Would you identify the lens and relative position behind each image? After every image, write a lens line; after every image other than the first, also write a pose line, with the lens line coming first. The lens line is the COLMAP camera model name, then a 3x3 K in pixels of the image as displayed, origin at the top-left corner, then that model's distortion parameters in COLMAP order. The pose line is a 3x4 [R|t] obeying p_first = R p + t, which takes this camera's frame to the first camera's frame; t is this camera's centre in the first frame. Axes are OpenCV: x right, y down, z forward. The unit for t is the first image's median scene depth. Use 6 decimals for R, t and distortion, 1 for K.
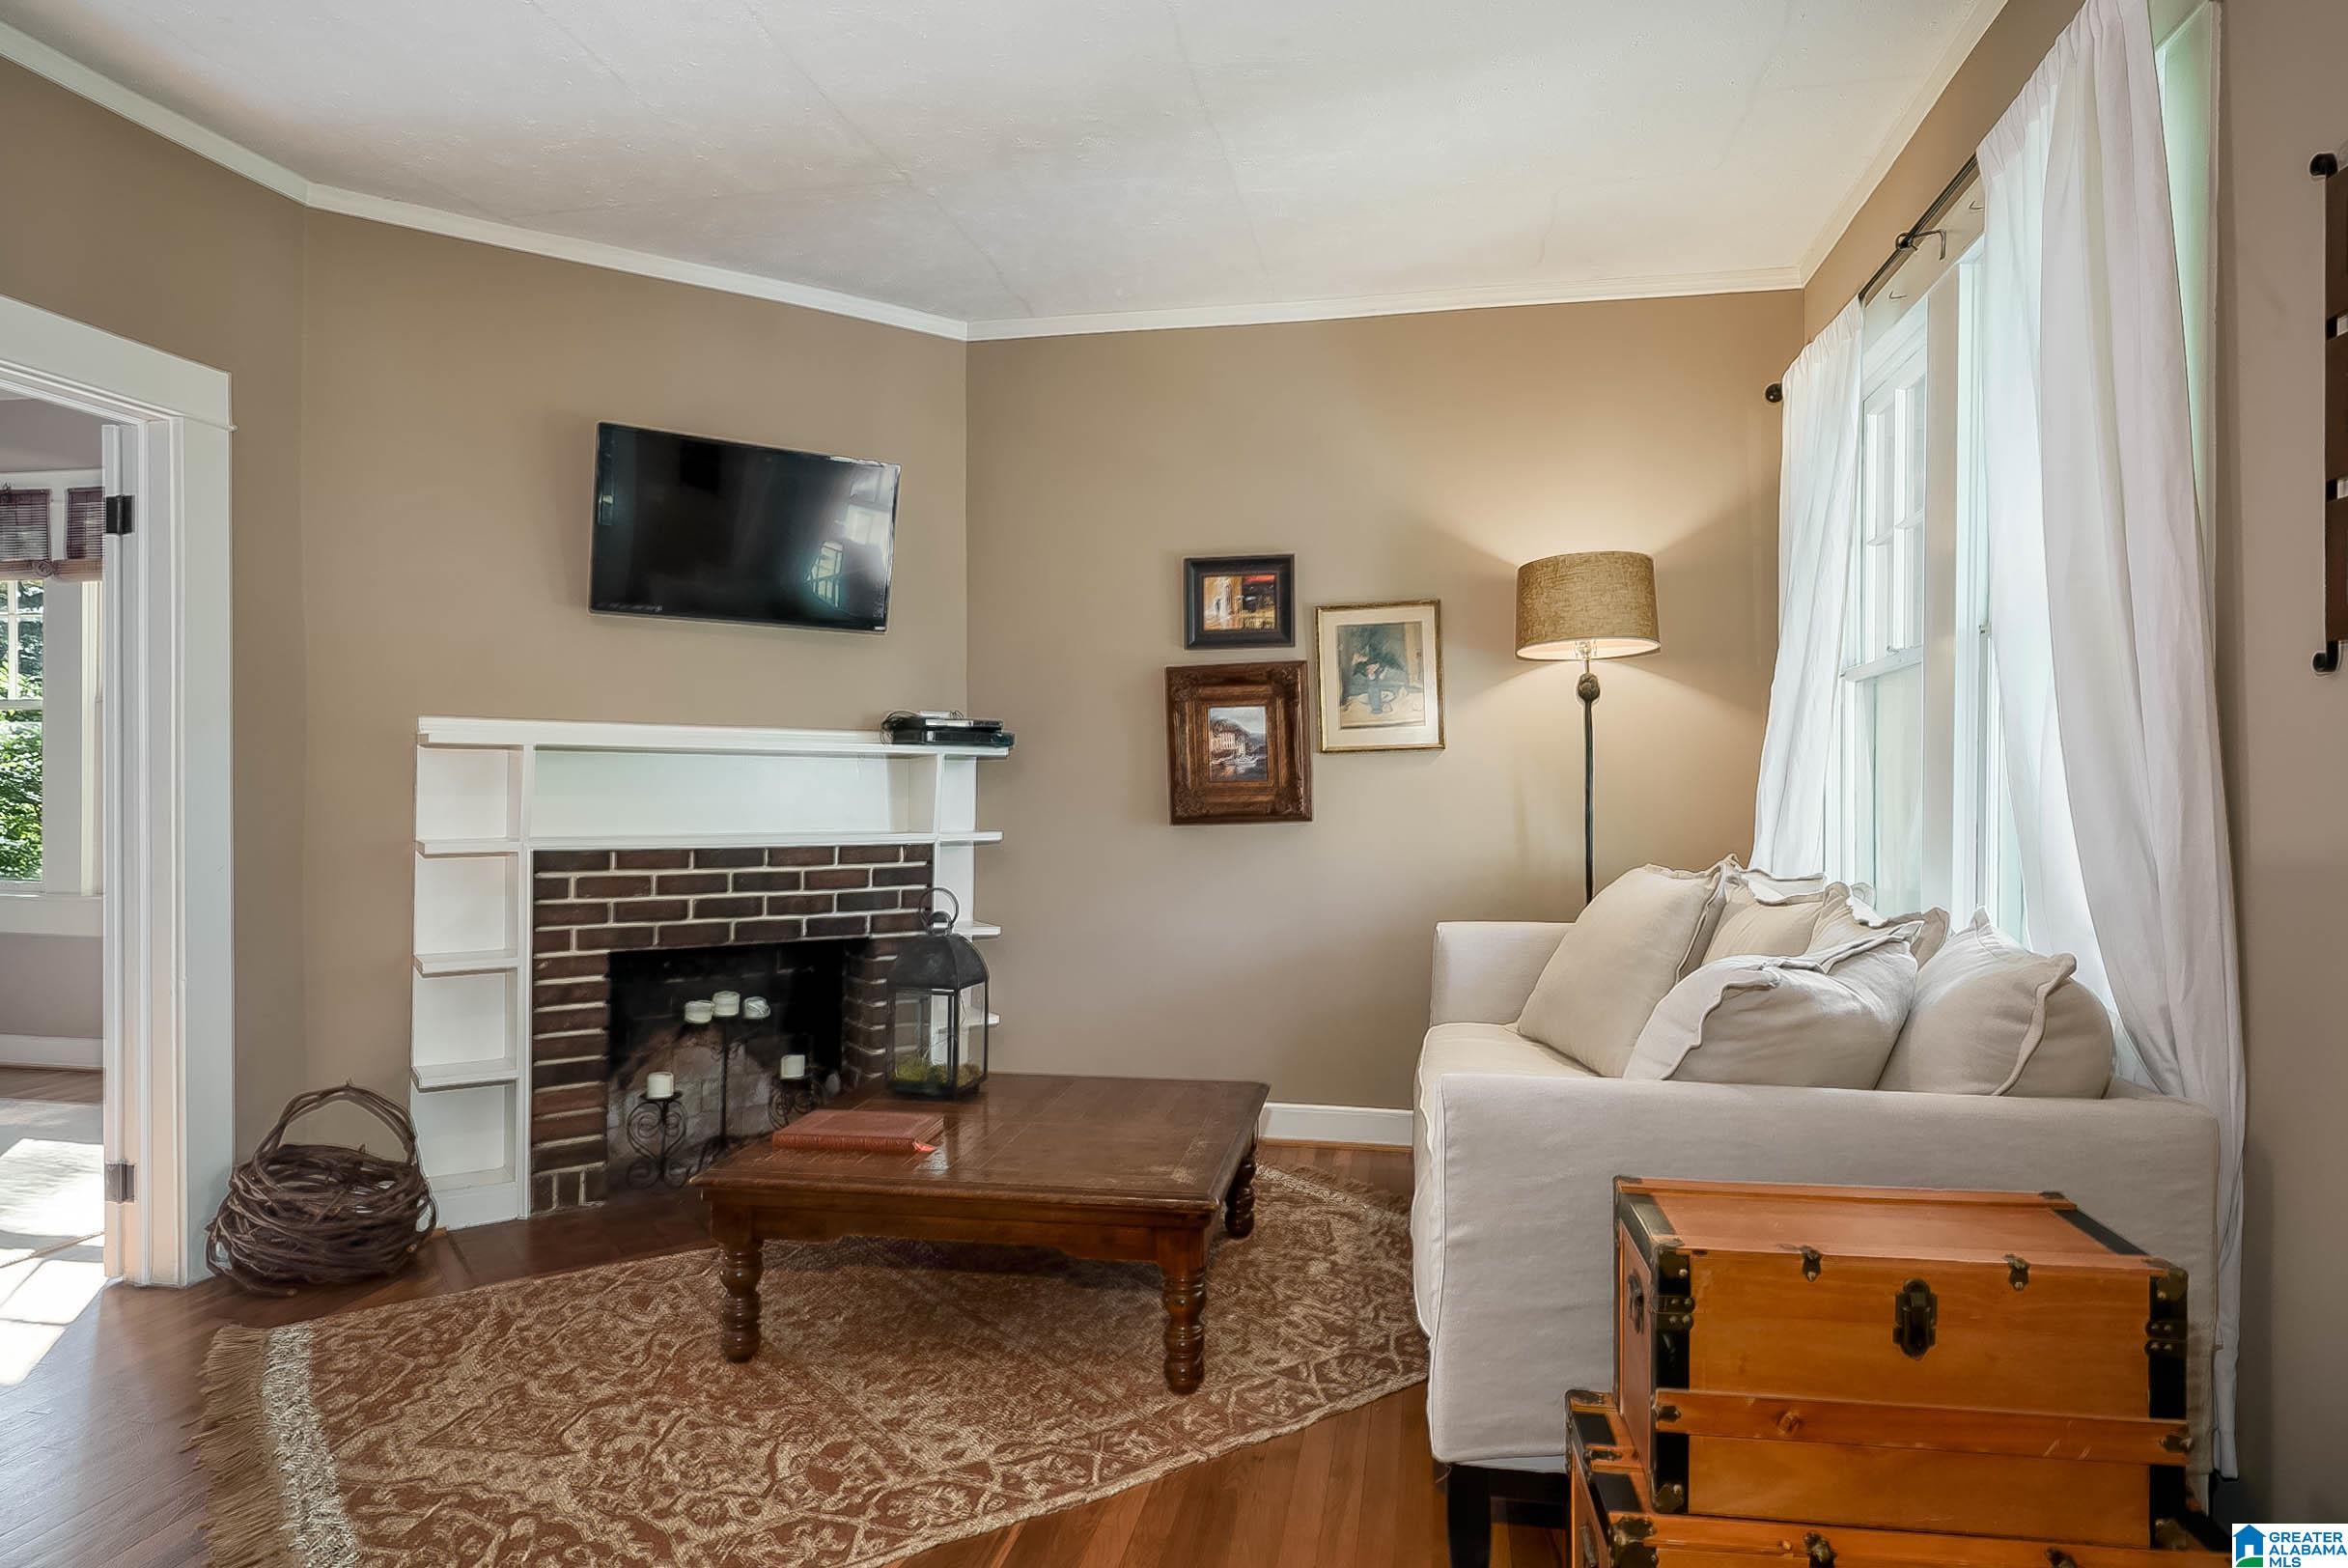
lens RADIAL K [[1354.8, 0, 1178.1], [0, 1354.8, 790.6], [0, 0, 1]] dist [-0.001912, -0.000606]
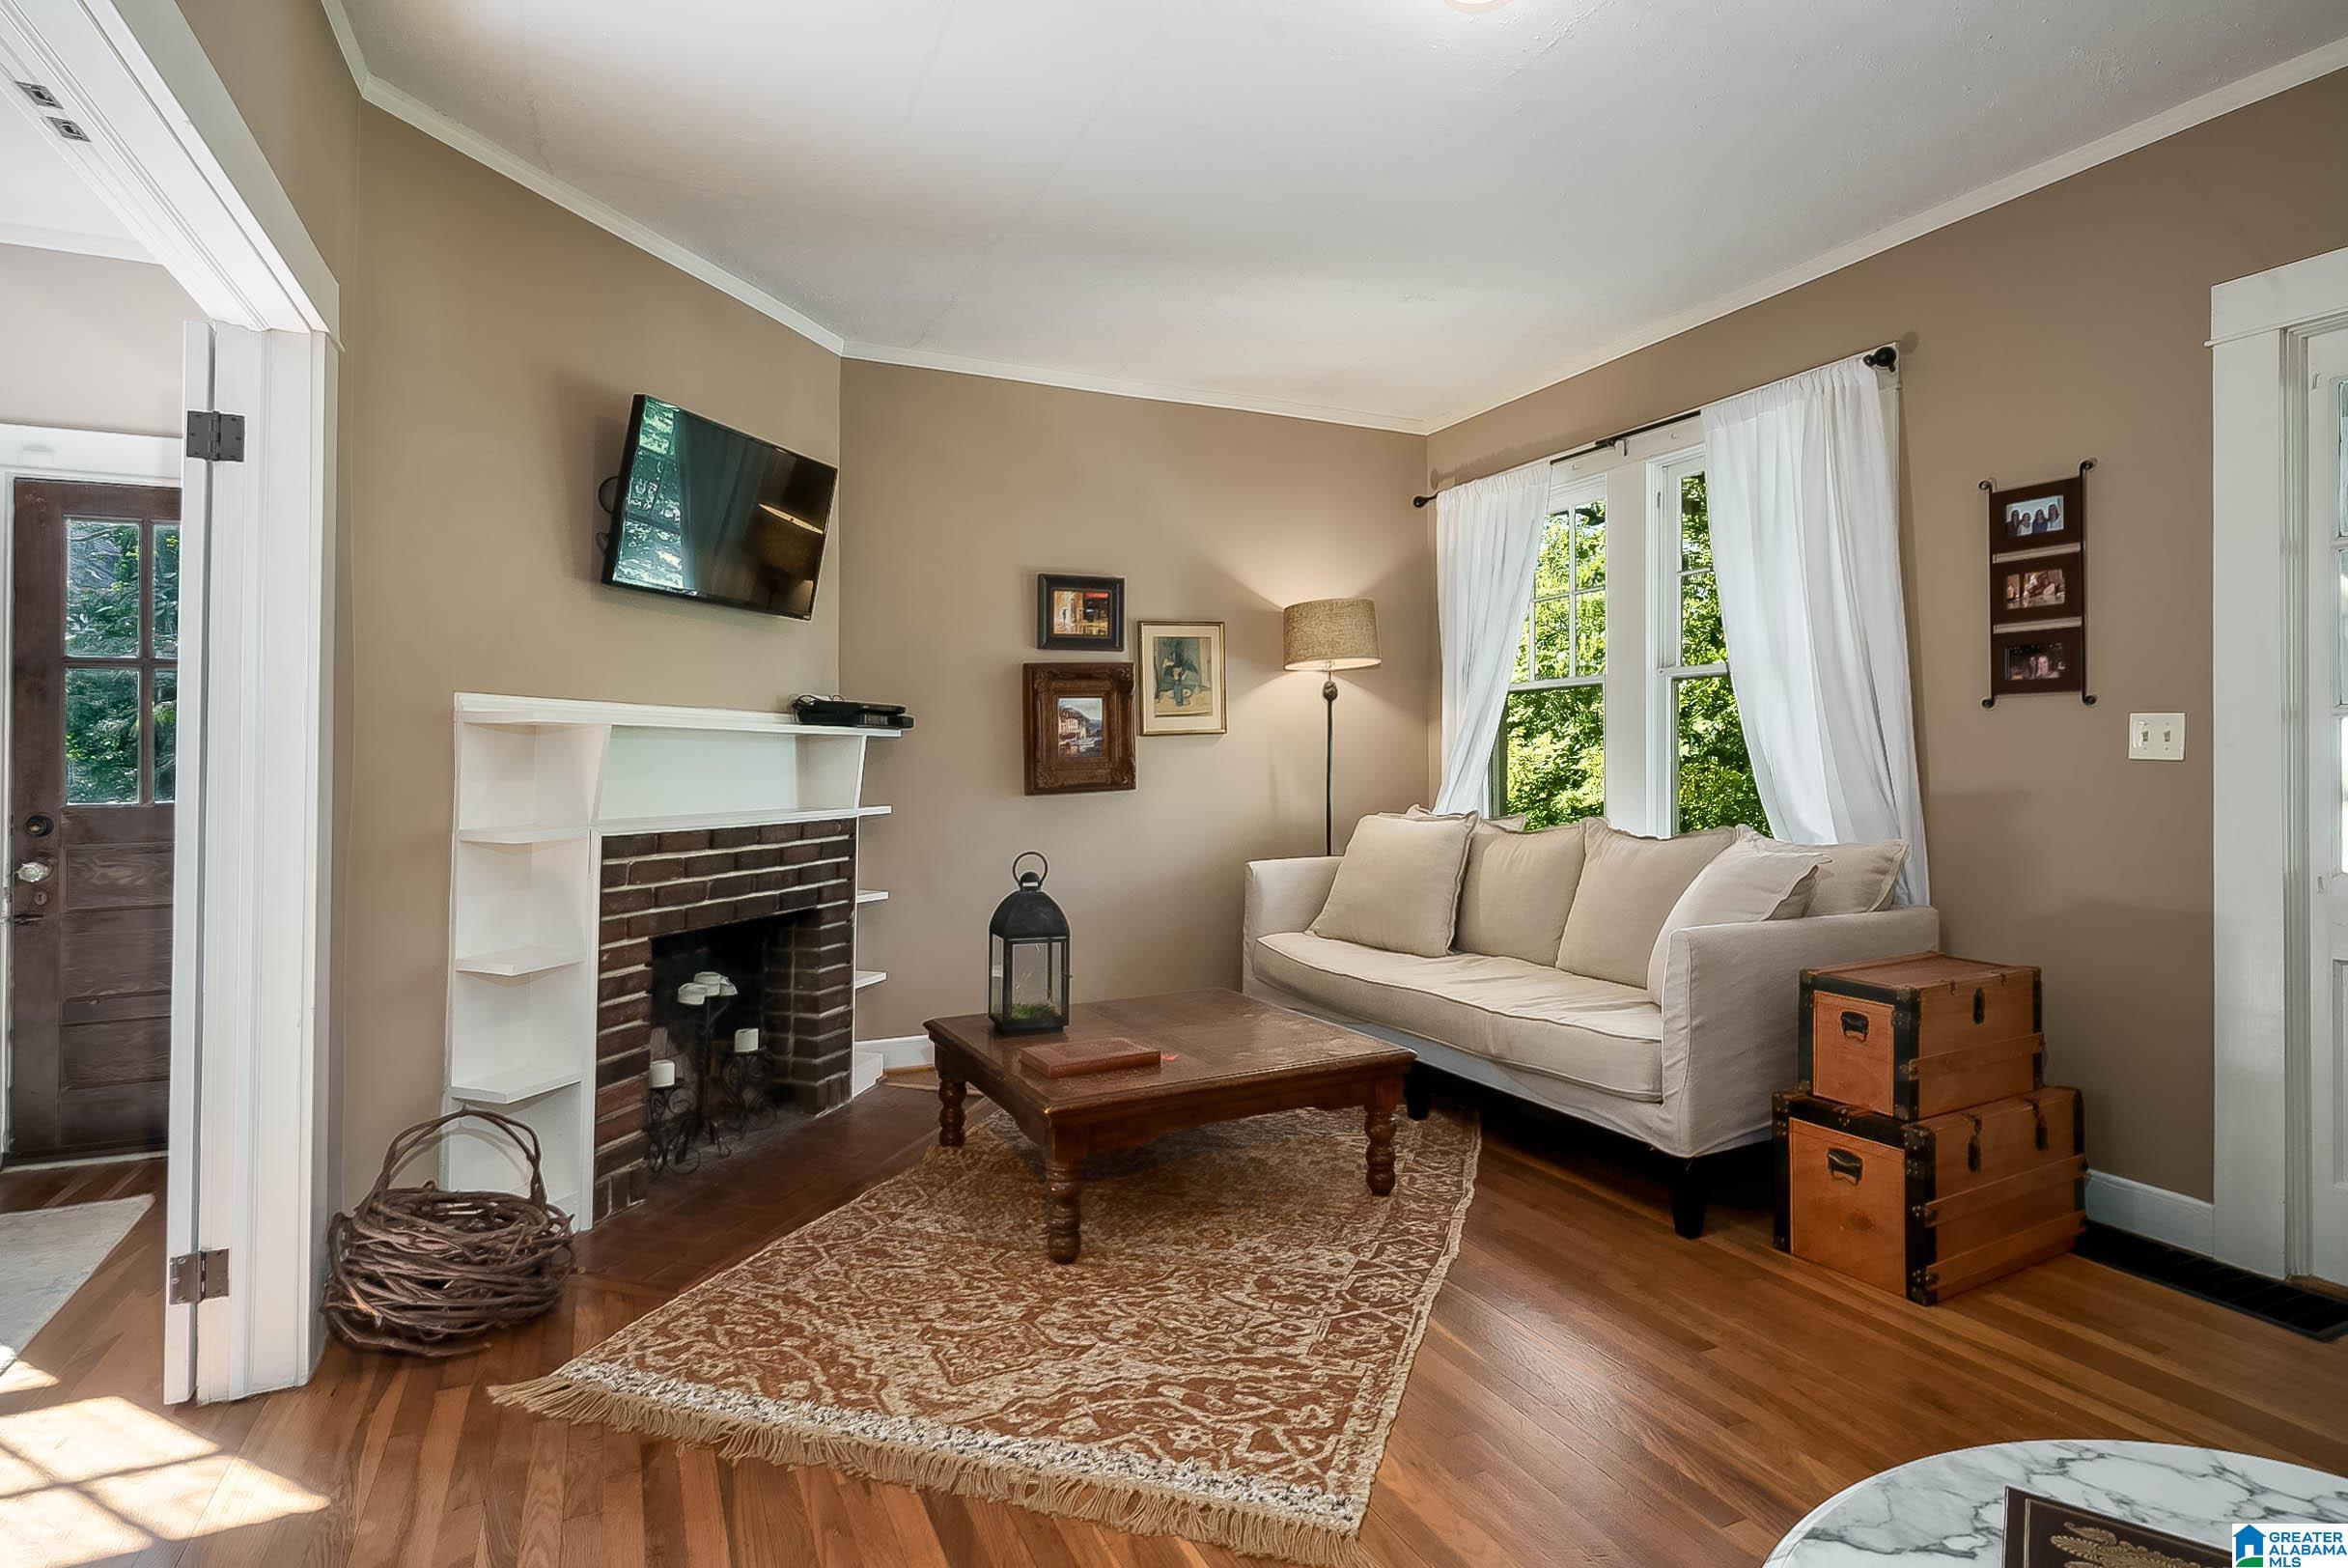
lens RADIAL K [[1207.9, 0, 1175.5], [0, 1207.9, 737.9], [0, 0, 1]] dist [-0.000467, 0.000269]
pose [[0.806859, 0.003078, 0.590737, -0.555485], [0.009455, 0.999791, -0.018124, -0.004812], [-0.590669, 0.020209, 0.806661, 0.066364]]
